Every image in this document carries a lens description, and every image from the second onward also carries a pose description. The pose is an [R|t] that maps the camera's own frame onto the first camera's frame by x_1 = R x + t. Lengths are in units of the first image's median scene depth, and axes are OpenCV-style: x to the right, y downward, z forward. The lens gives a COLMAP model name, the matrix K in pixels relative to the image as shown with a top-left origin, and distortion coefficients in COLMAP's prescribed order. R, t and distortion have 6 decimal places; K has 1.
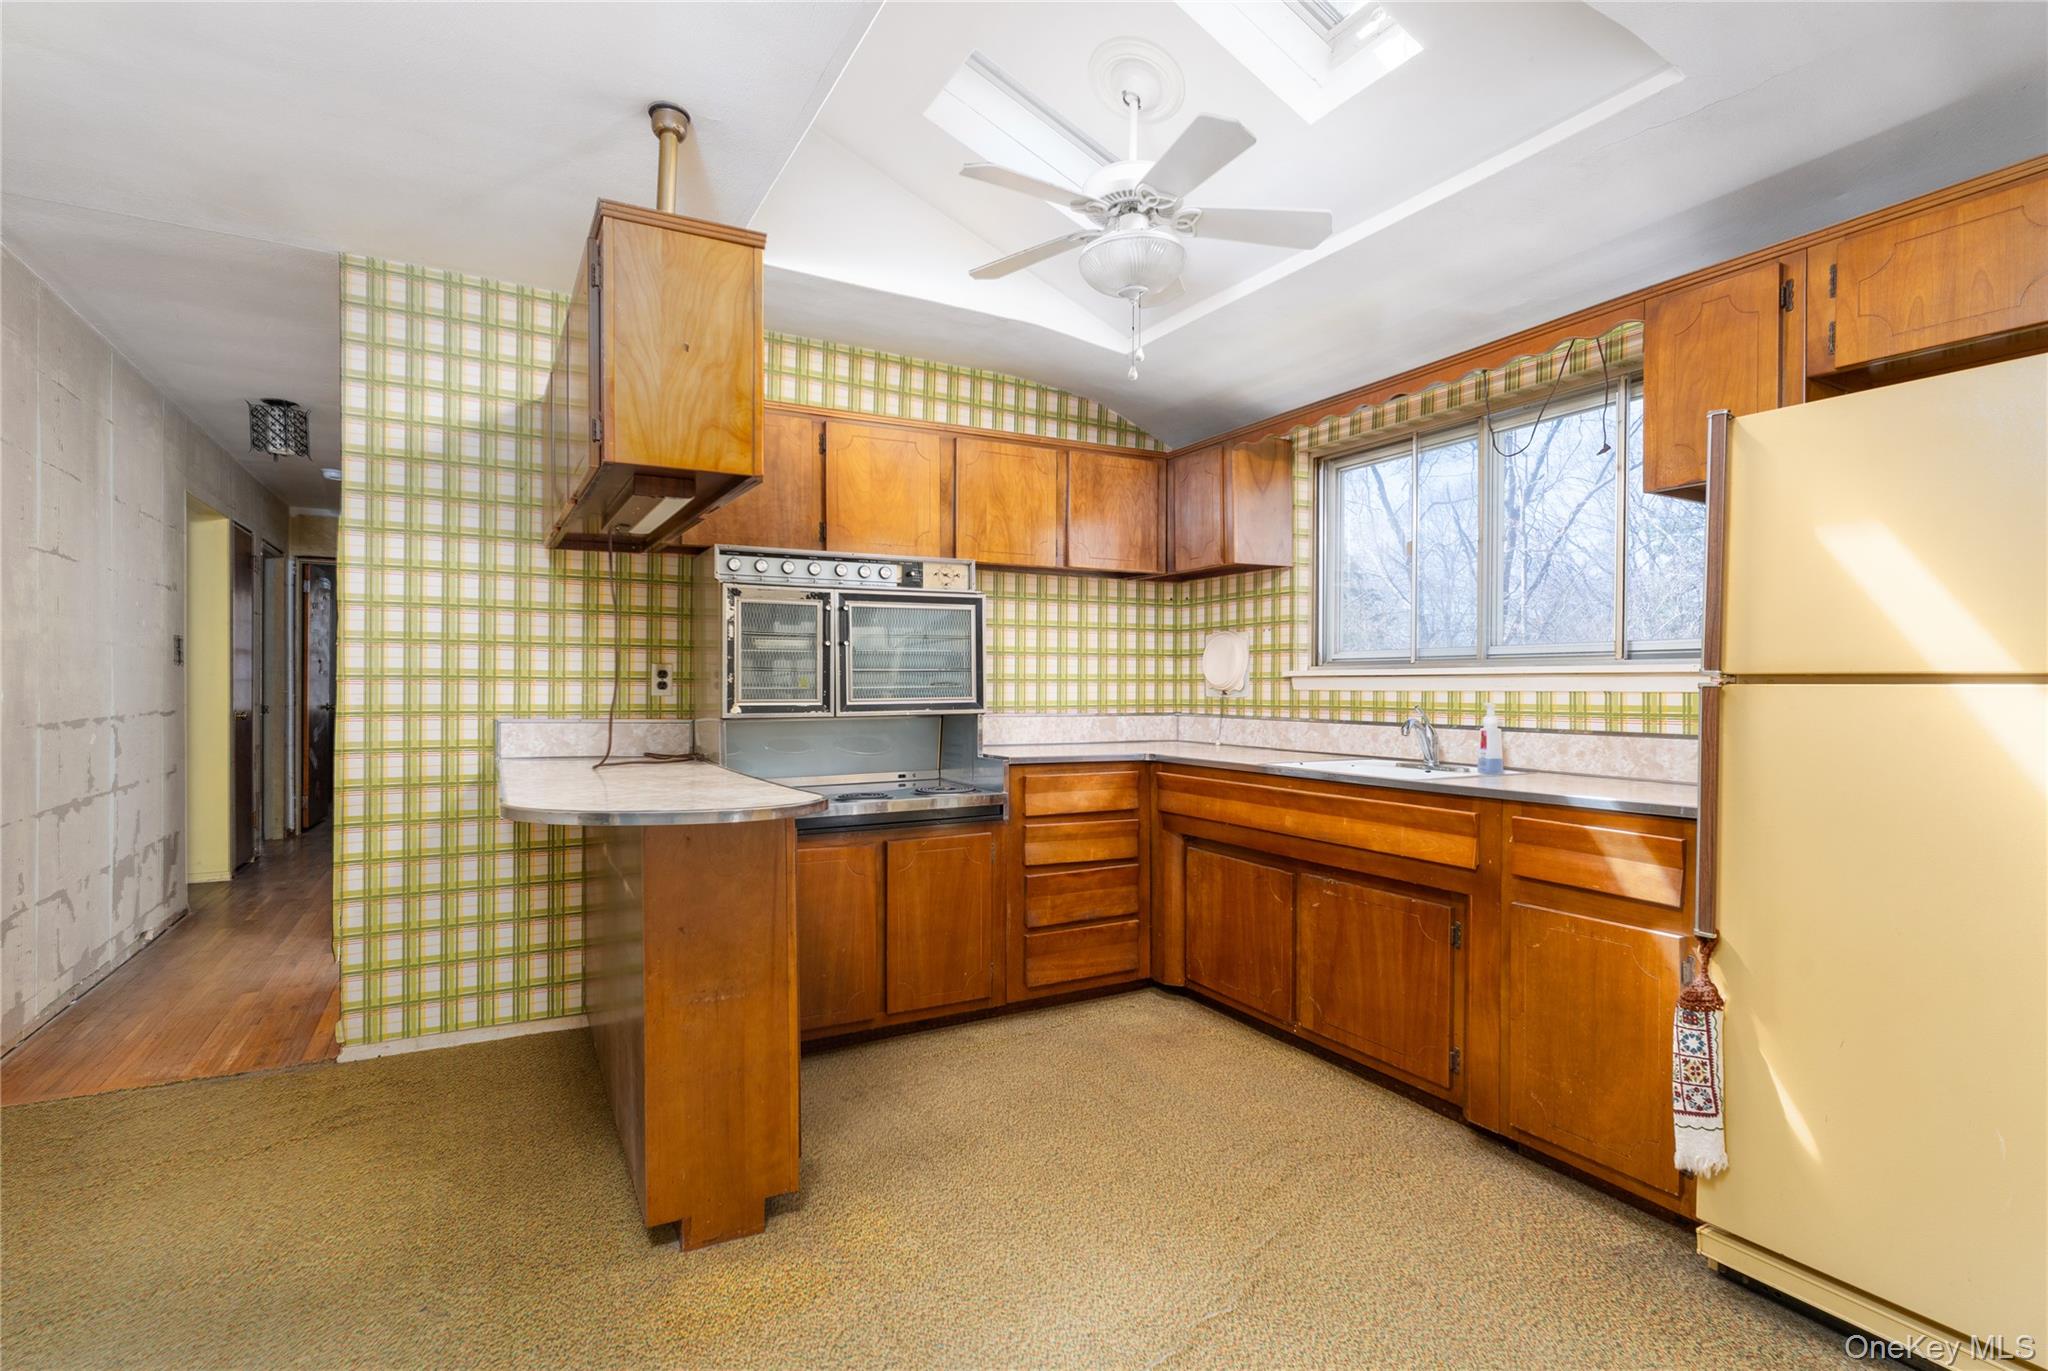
lens RADIAL K [[977.8, 0, 1024.0], [0, 977.8, 685.5], [0, 0, 1]] dist [0.002474, -0.000121]
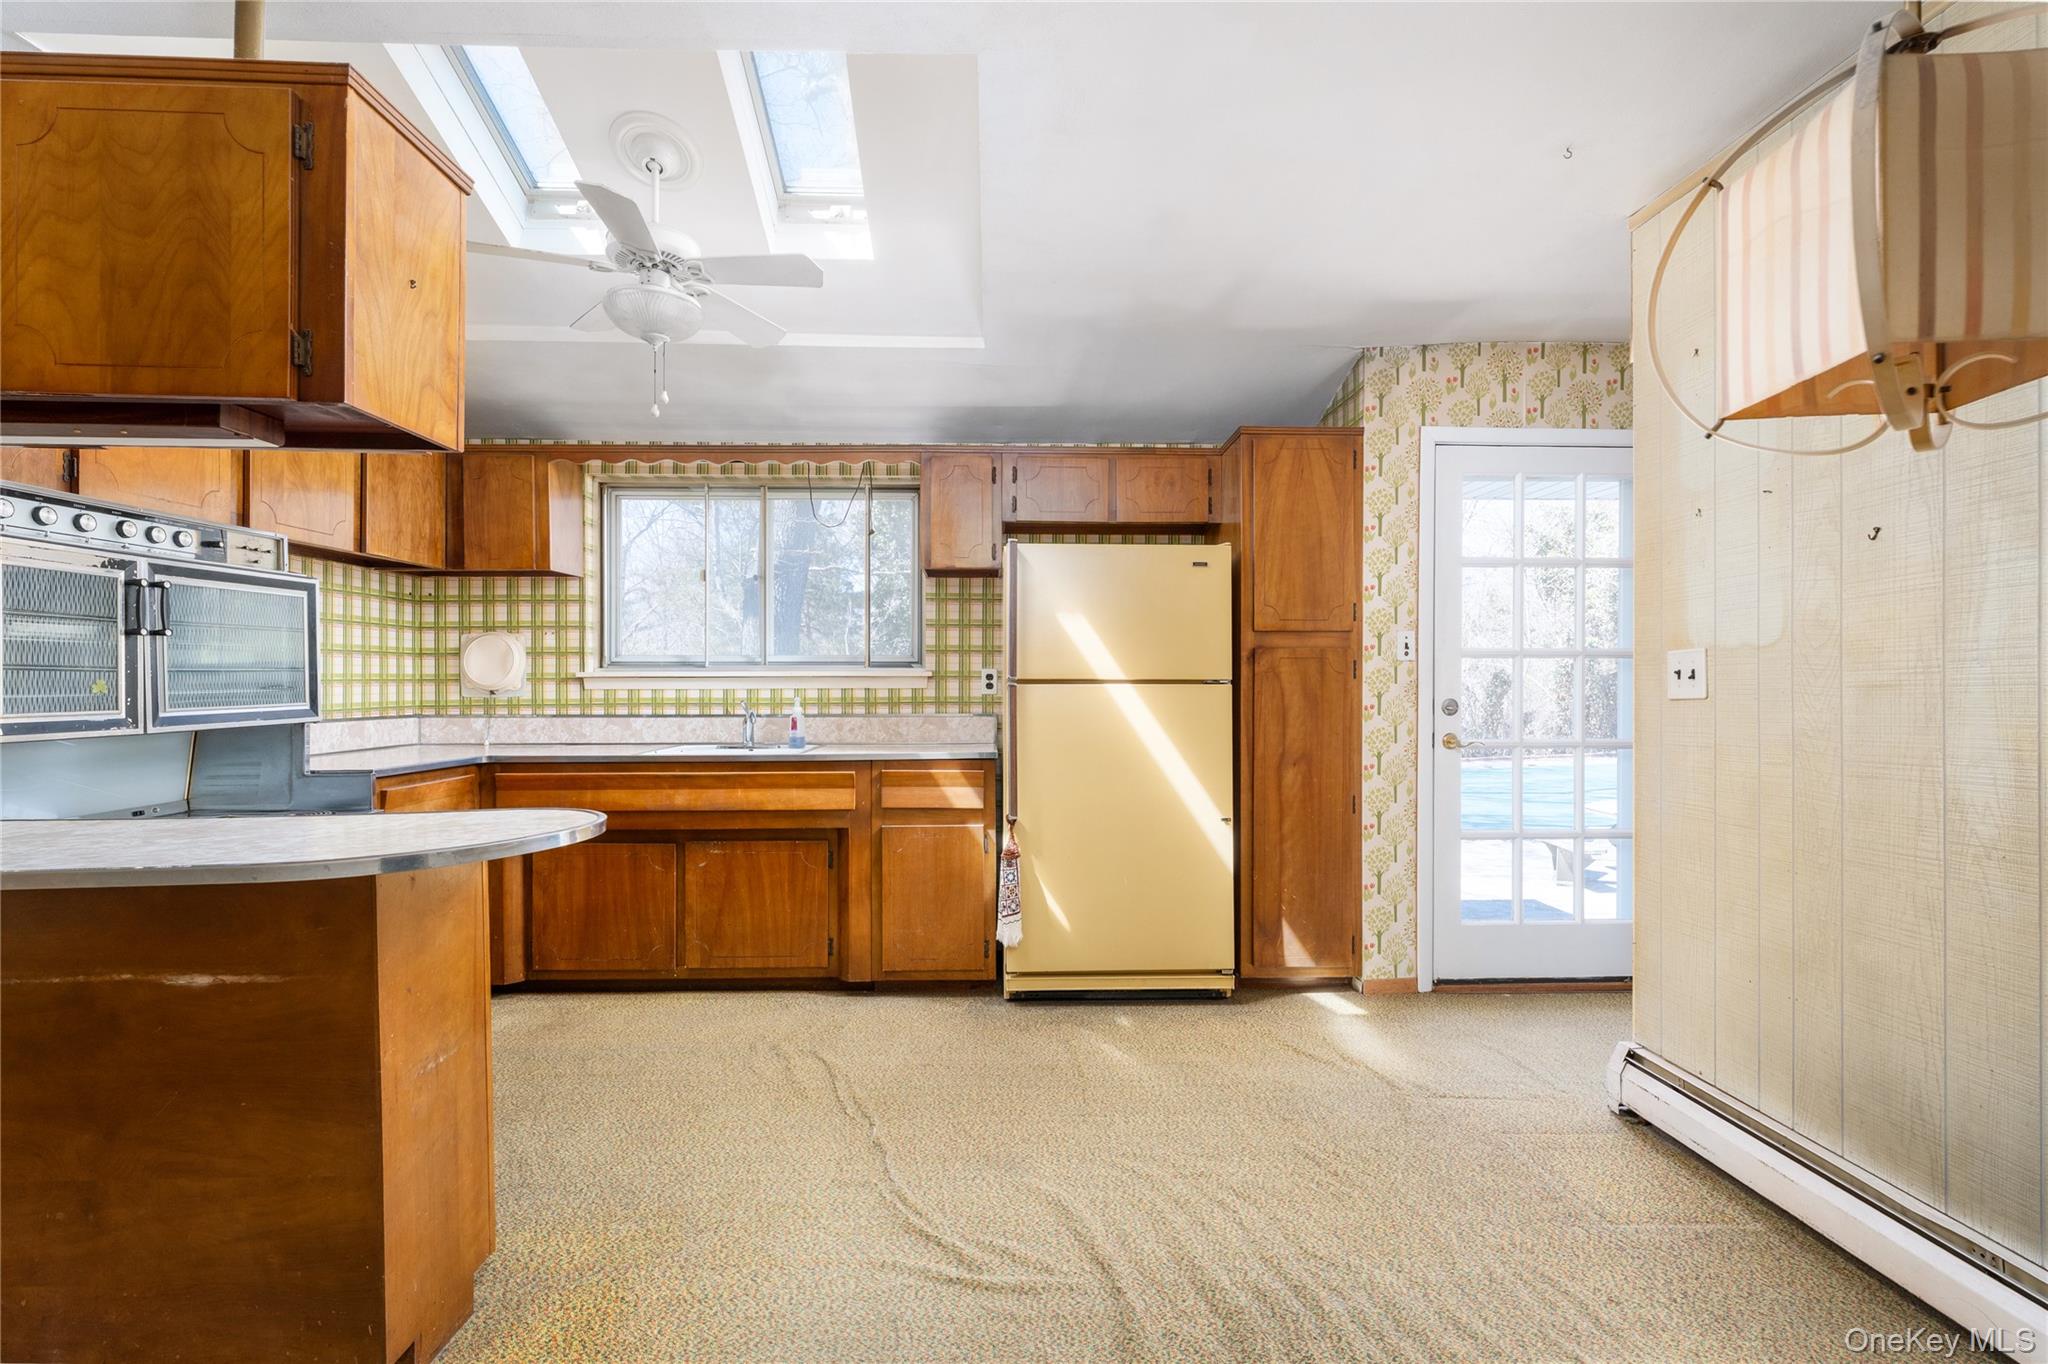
lens RADIAL K [[894.1, 0, 1024.0], [0, 894.1, 682.0], [0, 0, 1]] dist [-0.000247, -0.000152]
pose [[0.451969, -0.003964, 0.892025, -0.463403], [0.002659, 0.999992, 0.003096, -0.006395], [-0.892030, 0.000972, 0.451976, 0.117627]]
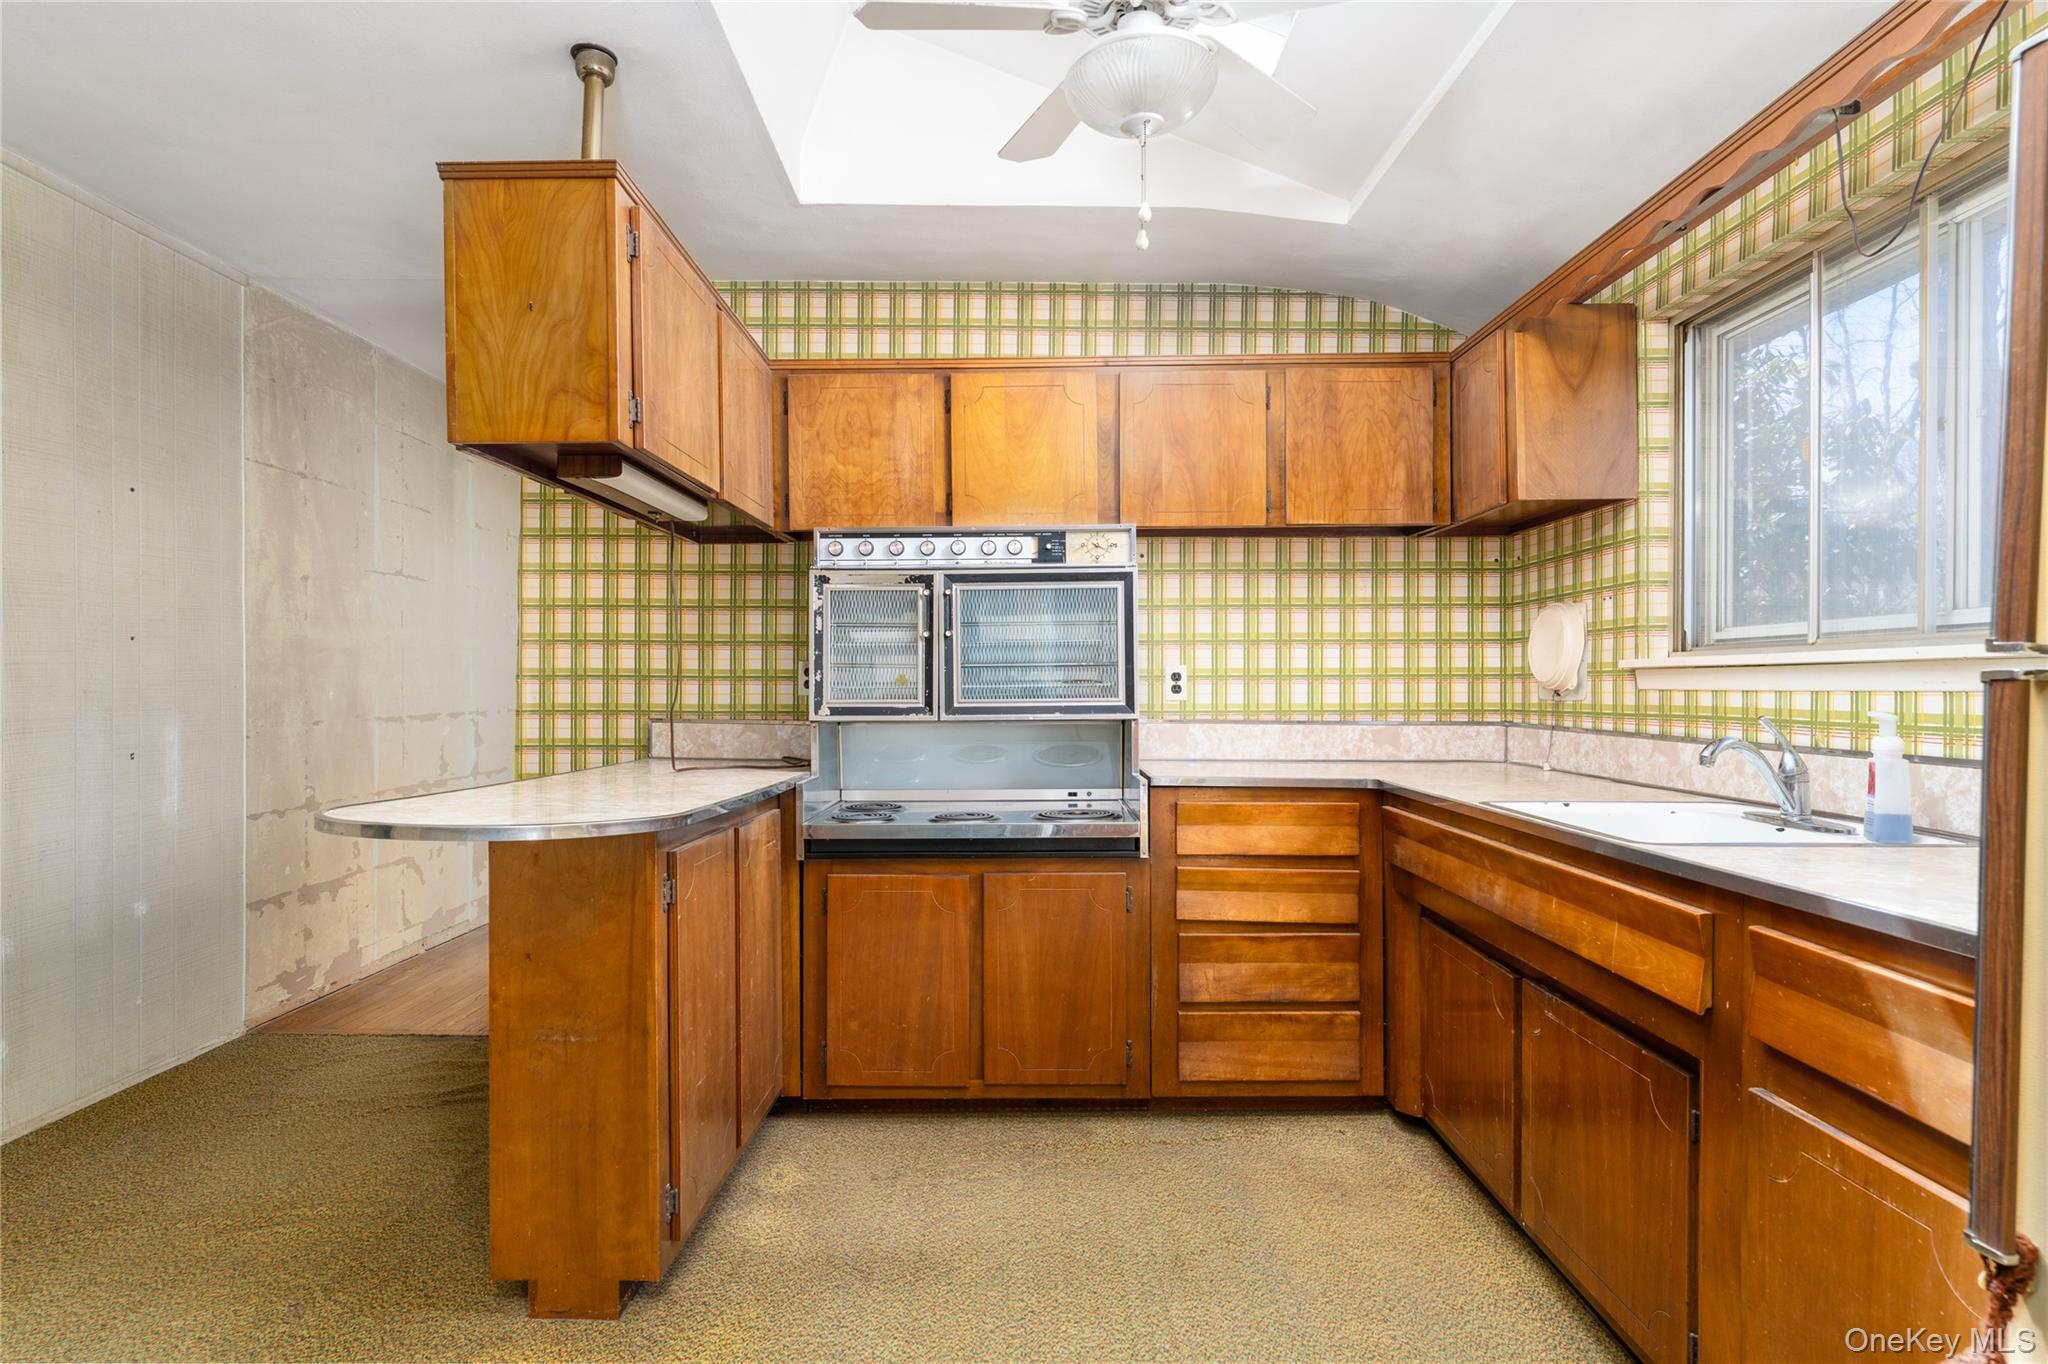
lens RADIAL K [[1083.7, 0, 1024.0], [0, 1083.7, 682.0], [0, 0, 1]] dist [0.005368, -0.000443]
pose [[0.874372, -0.003138, -0.485246, 0.310036], [0.001941, 0.999994, -0.002969, 0.001198], [0.485252, 0.001654, 0.874373, 0.204414]]
